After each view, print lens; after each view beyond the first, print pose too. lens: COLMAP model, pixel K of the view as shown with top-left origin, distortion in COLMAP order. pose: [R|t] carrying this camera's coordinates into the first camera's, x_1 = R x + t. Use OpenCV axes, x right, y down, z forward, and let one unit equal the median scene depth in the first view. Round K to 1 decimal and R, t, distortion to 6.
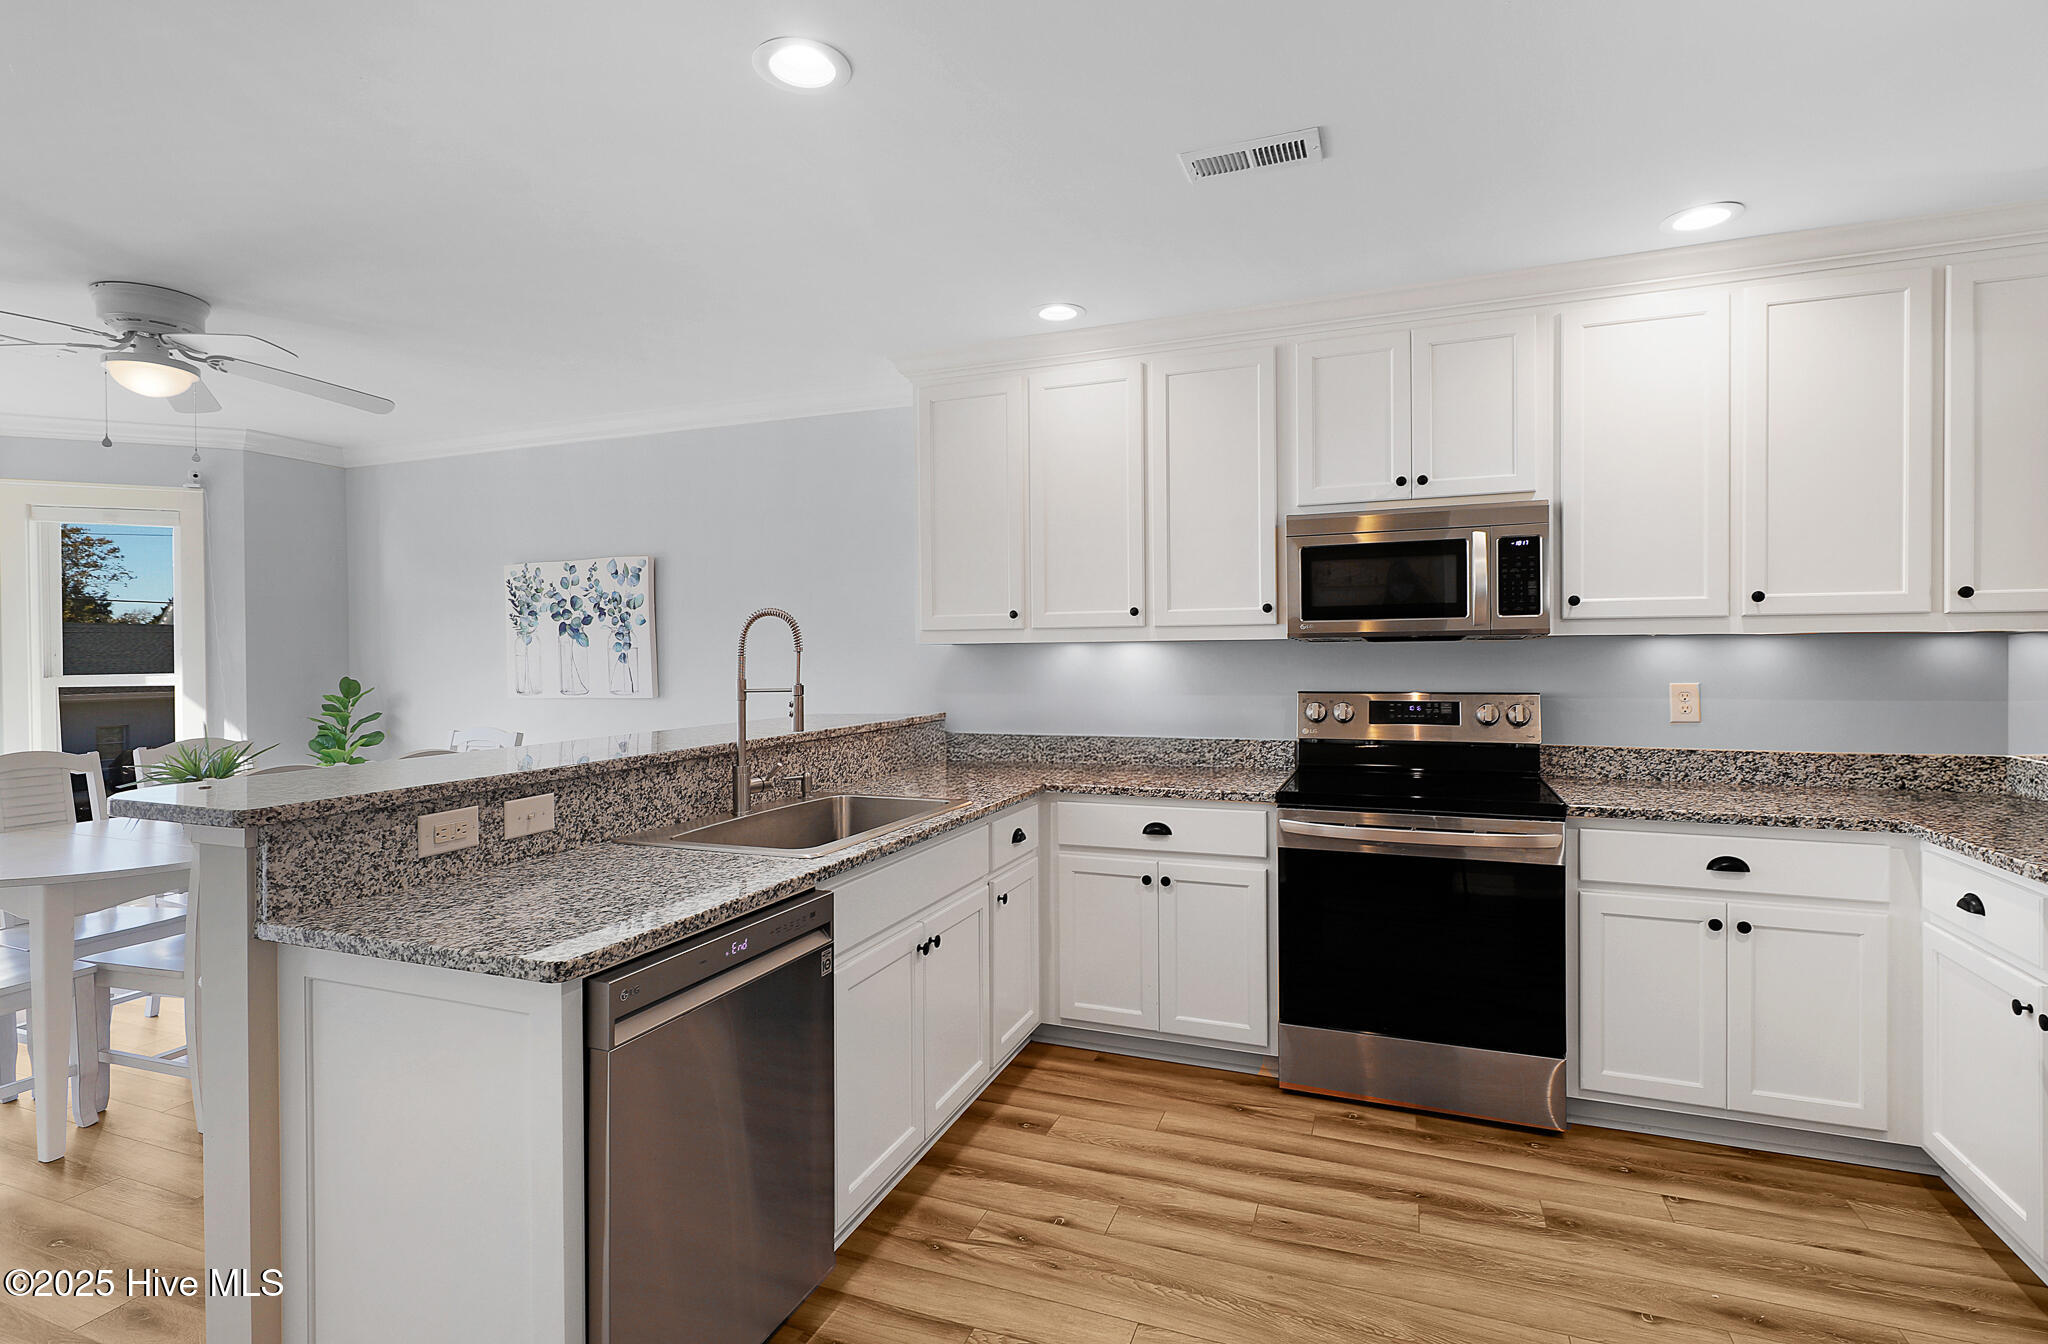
lens RADIAL K [[977.3, 0, 1025.7], [0, 977.3, 661.6], [0, 0, 1]] dist [0.002358, -0.000073]
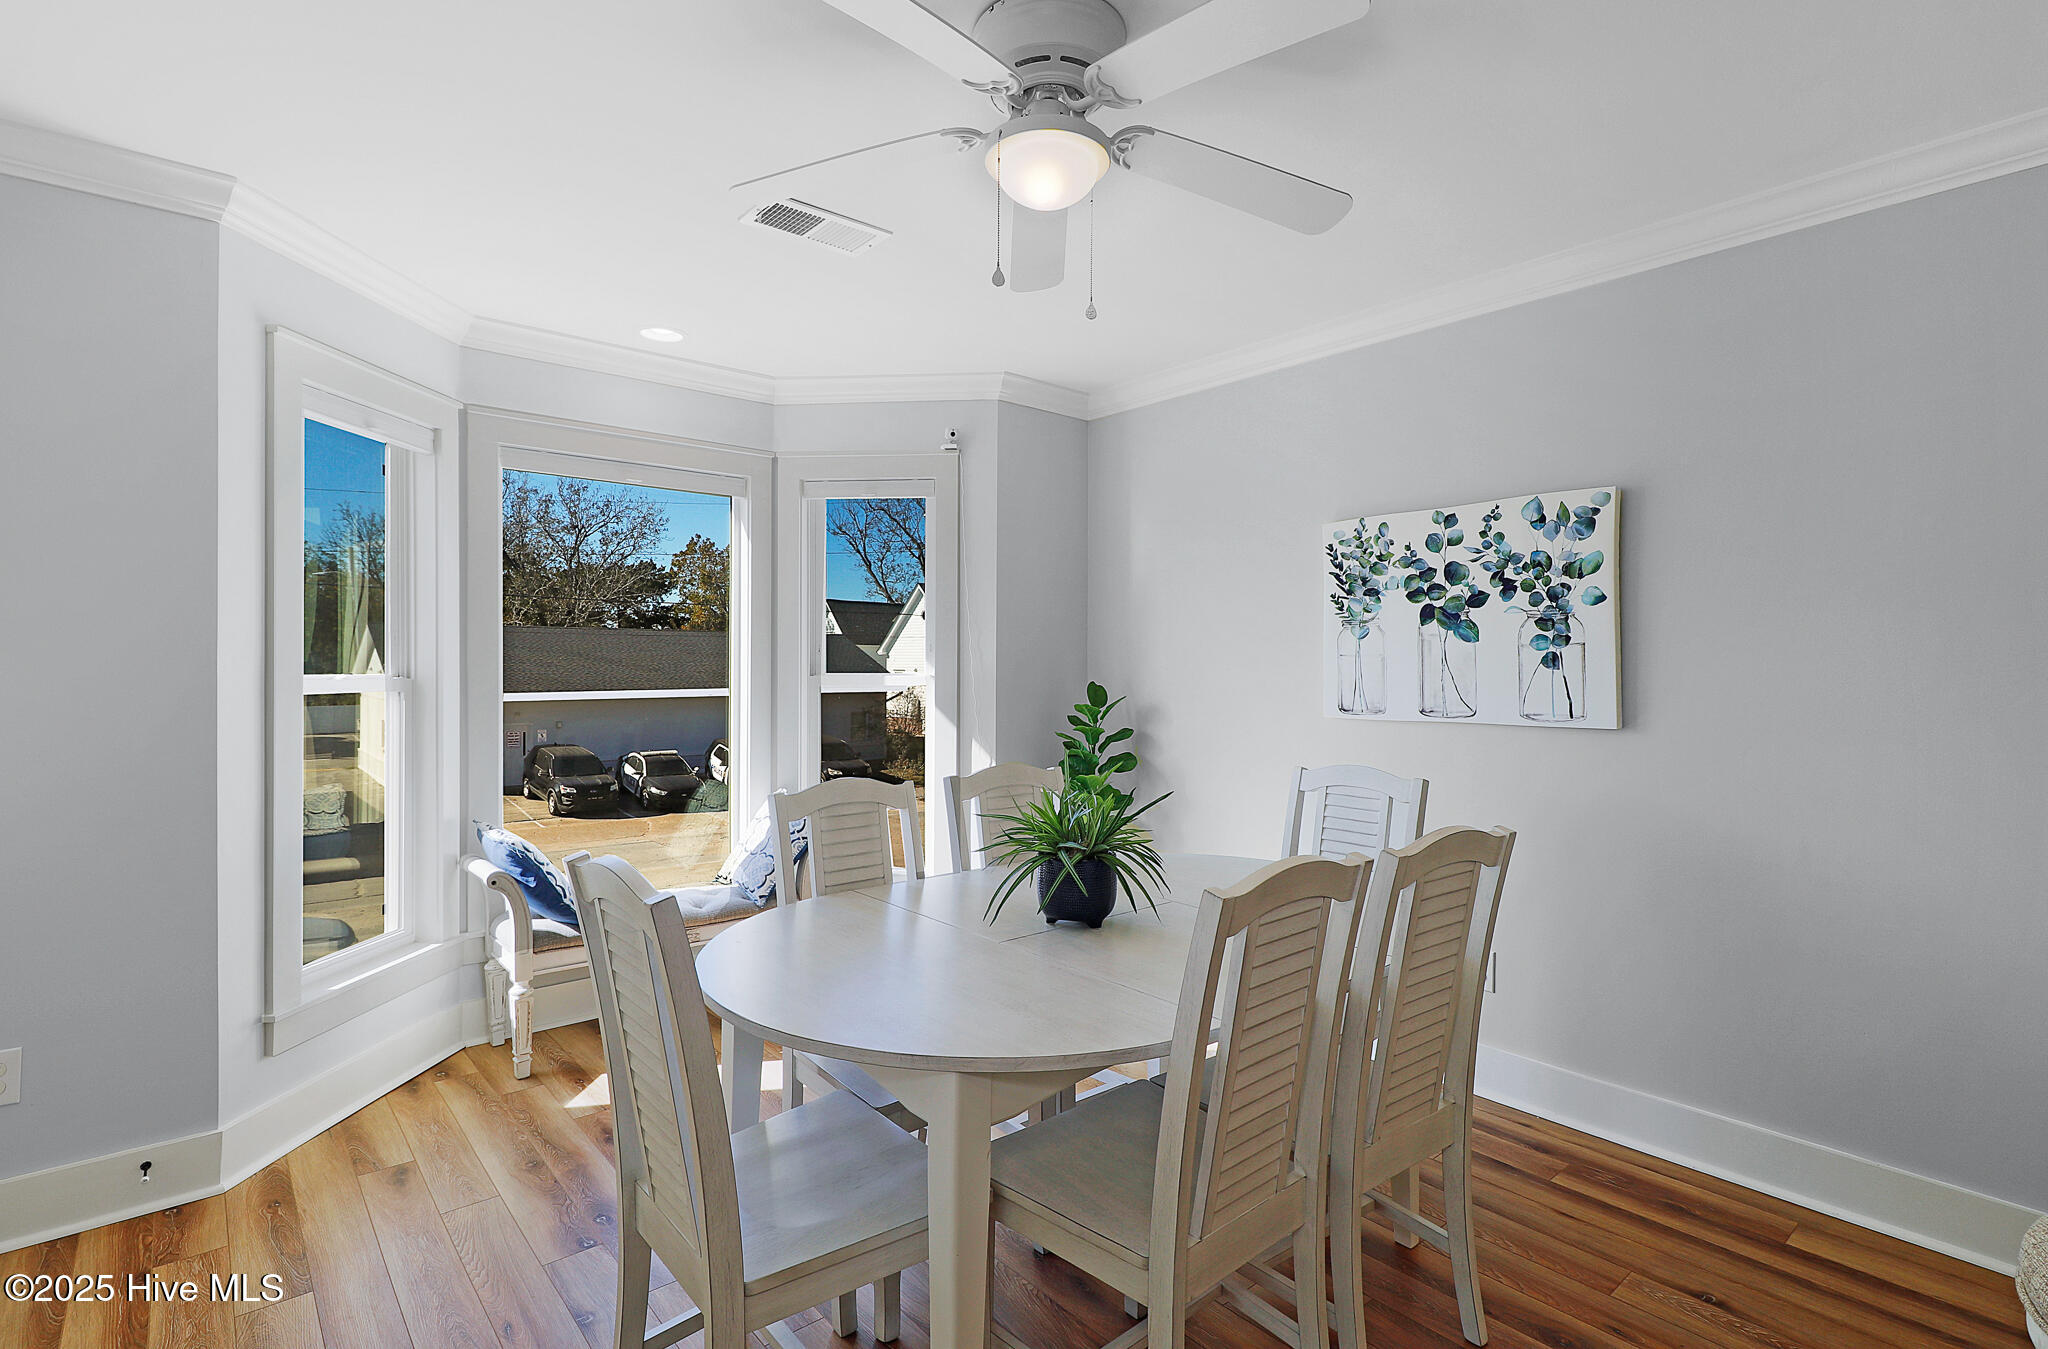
lens RADIAL K [[990.0, 0, 1030.9], [0, 990.0, 670.3], [0, 0, 1]] dist [0.000932, 0.000258]
pose [[0.879224, 0.014888, -0.476176, -0.618570], [-0.015687, 0.999874, 0.002296, 0.009276], [0.476150, 0.005451, 0.879347, 0.474863]]
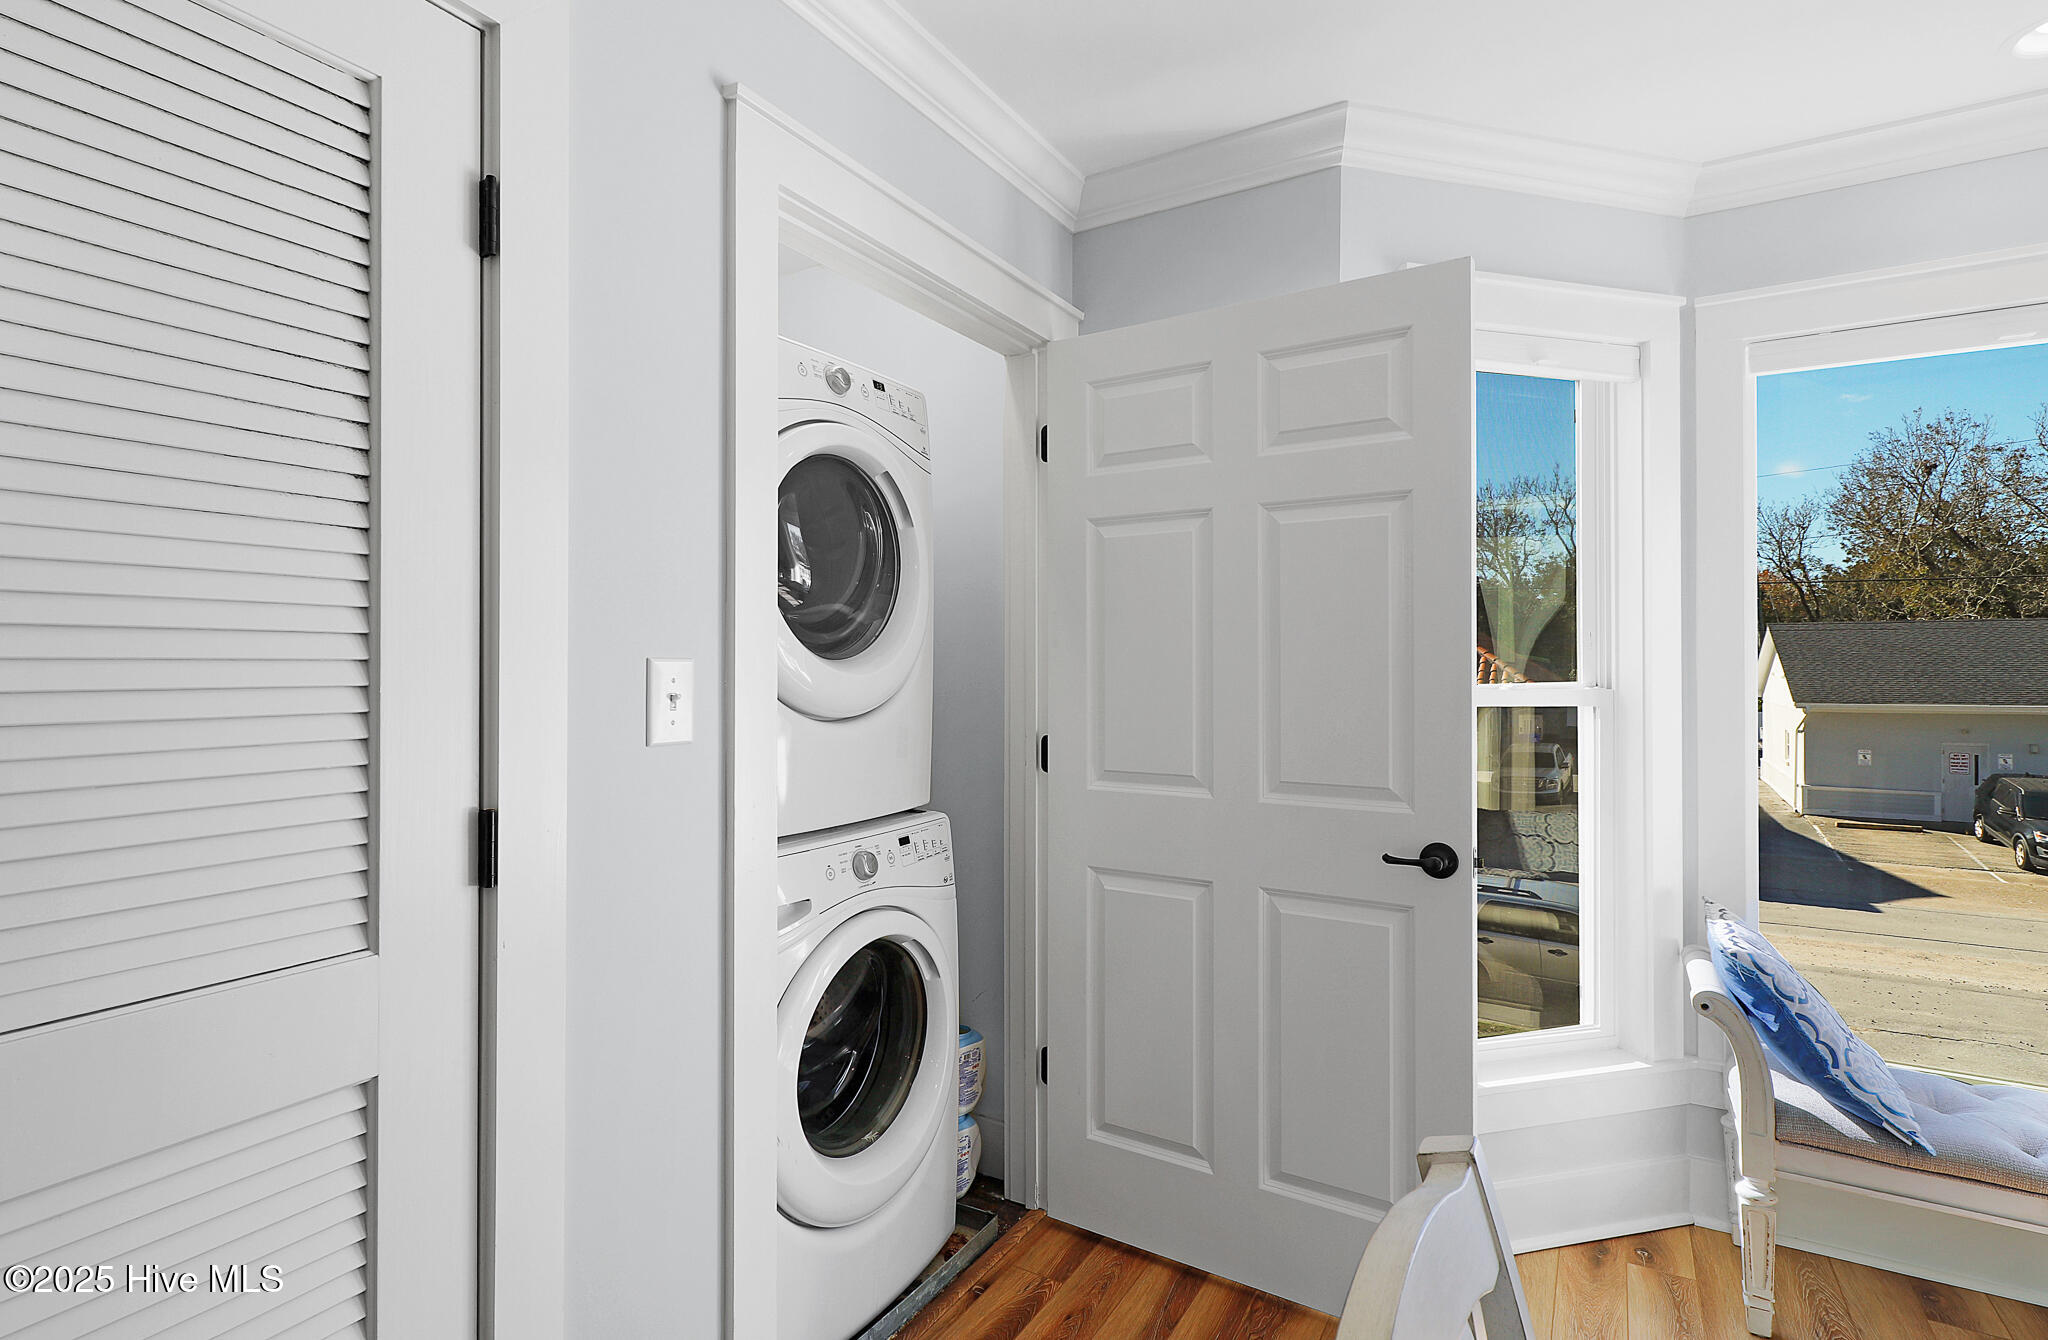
lens RADIAL K [[995.1, 0, 1022.4], [0, 995.1, 661.9], [0, 0, 1]] dist [0.003279, 0.000682]
pose [[-0.168809, 0.003842, -0.985641, -0.850436], [-0.005854, 0.999971, 0.004901, 0.008070], [0.985631, 0.006597, -0.168782, 0.766577]]
